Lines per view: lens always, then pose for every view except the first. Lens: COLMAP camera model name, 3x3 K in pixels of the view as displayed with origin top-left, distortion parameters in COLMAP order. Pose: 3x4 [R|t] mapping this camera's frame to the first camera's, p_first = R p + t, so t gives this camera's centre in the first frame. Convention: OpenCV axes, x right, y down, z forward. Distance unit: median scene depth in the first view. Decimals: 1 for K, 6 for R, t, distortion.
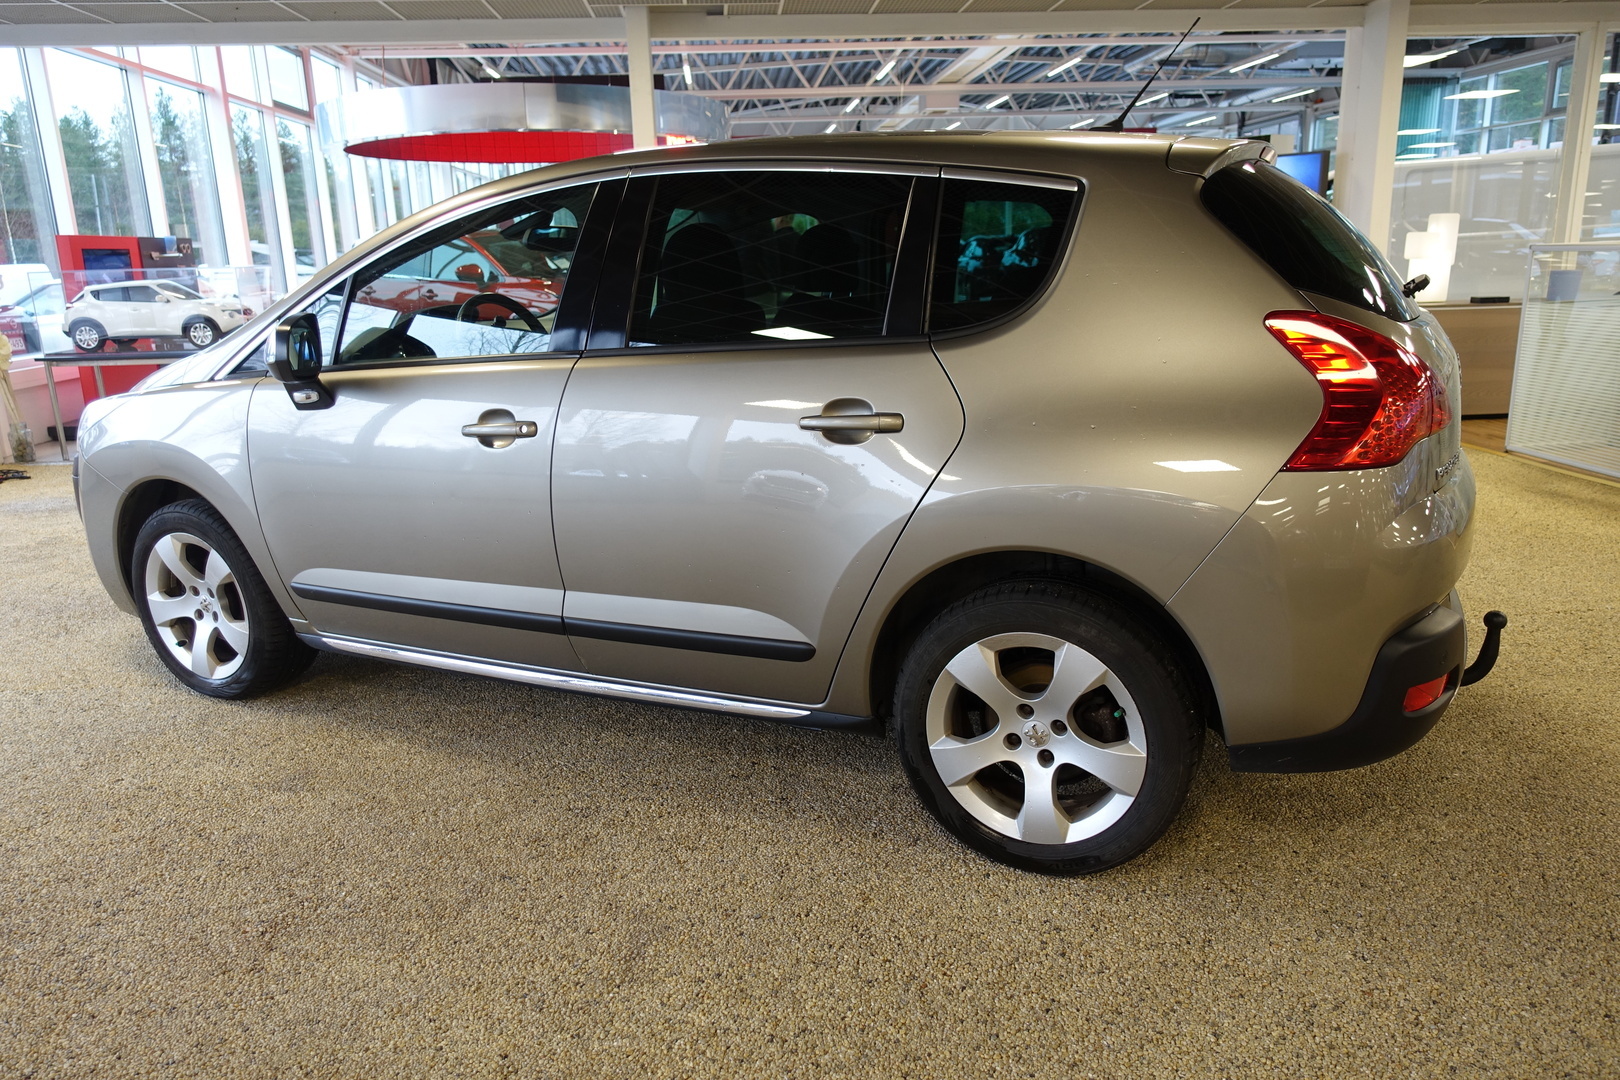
lens RADIAL K [[1132.3, 0, 808.0], [0, 1132.3, 541.6], [0, 0, 1]] dist [0.011411, -0.002926]
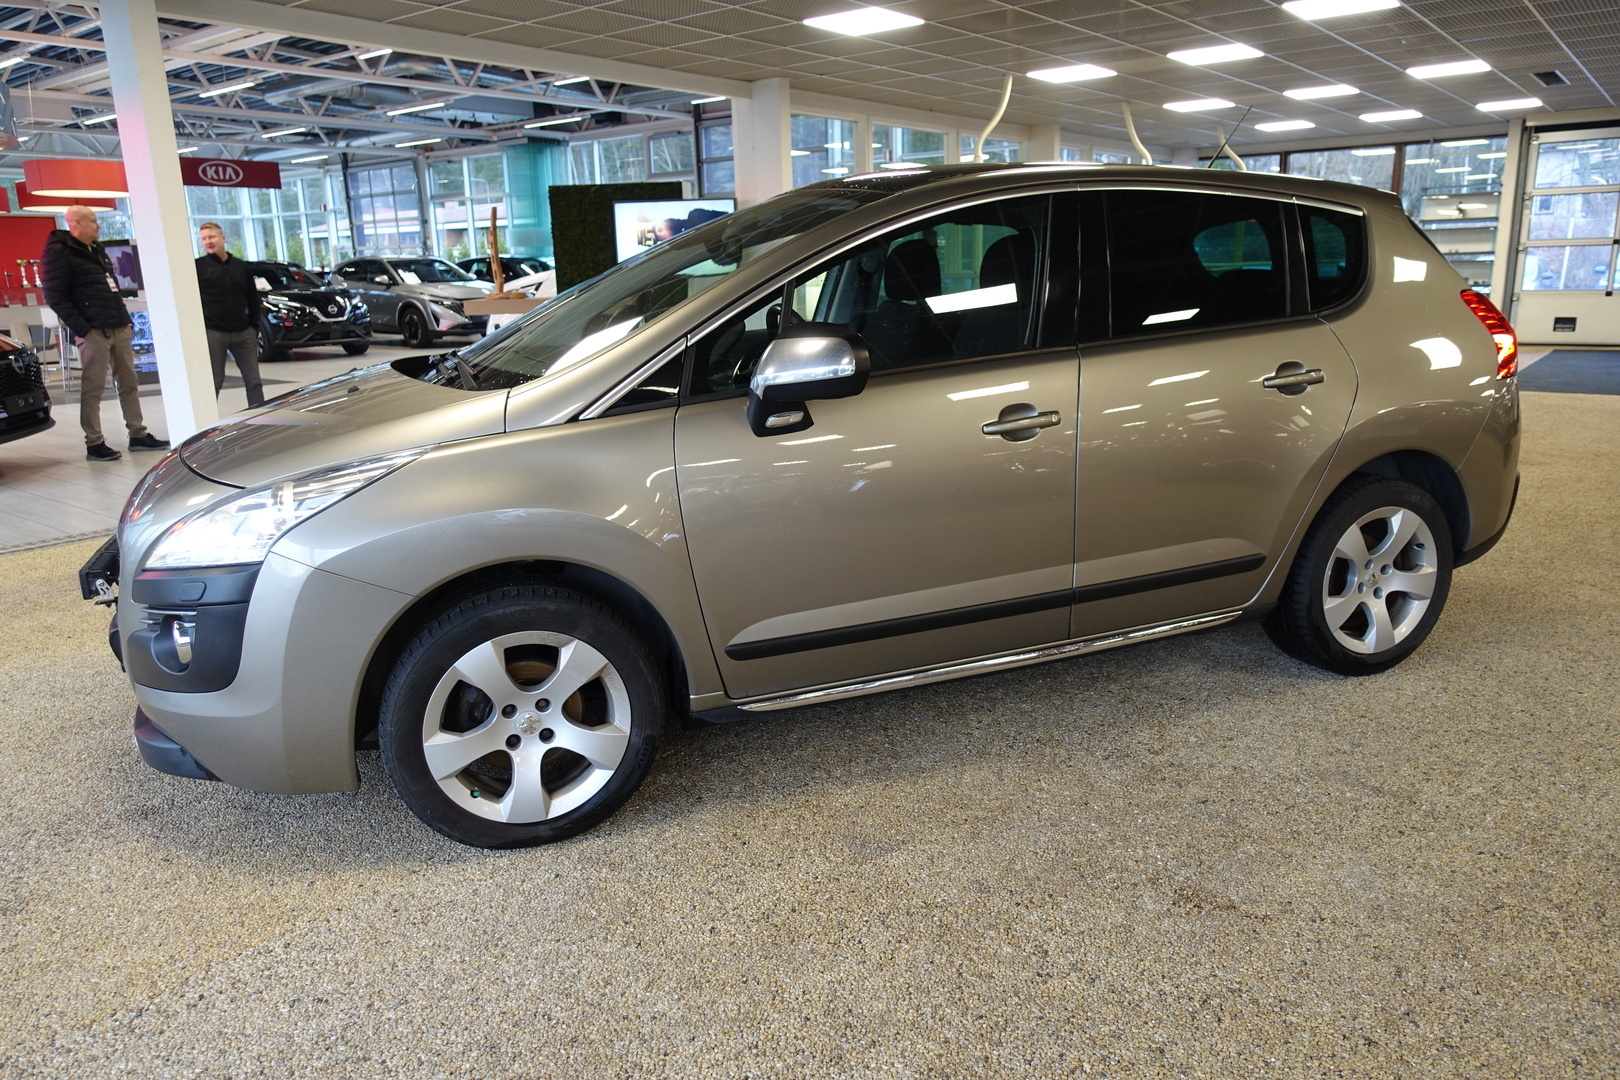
lens RADIAL K [[1132.3, 0, 809.5], [0, 1132.3, 537.6], [0, 0, 1]] dist [0.011411, -0.002926]
pose [[0.668853, -0.165754, 0.724680, -0.975255], [0.194043, 0.979958, 0.045049, -0.066099], [-0.717623, 0.110488, 0.687611, 0.357292]]
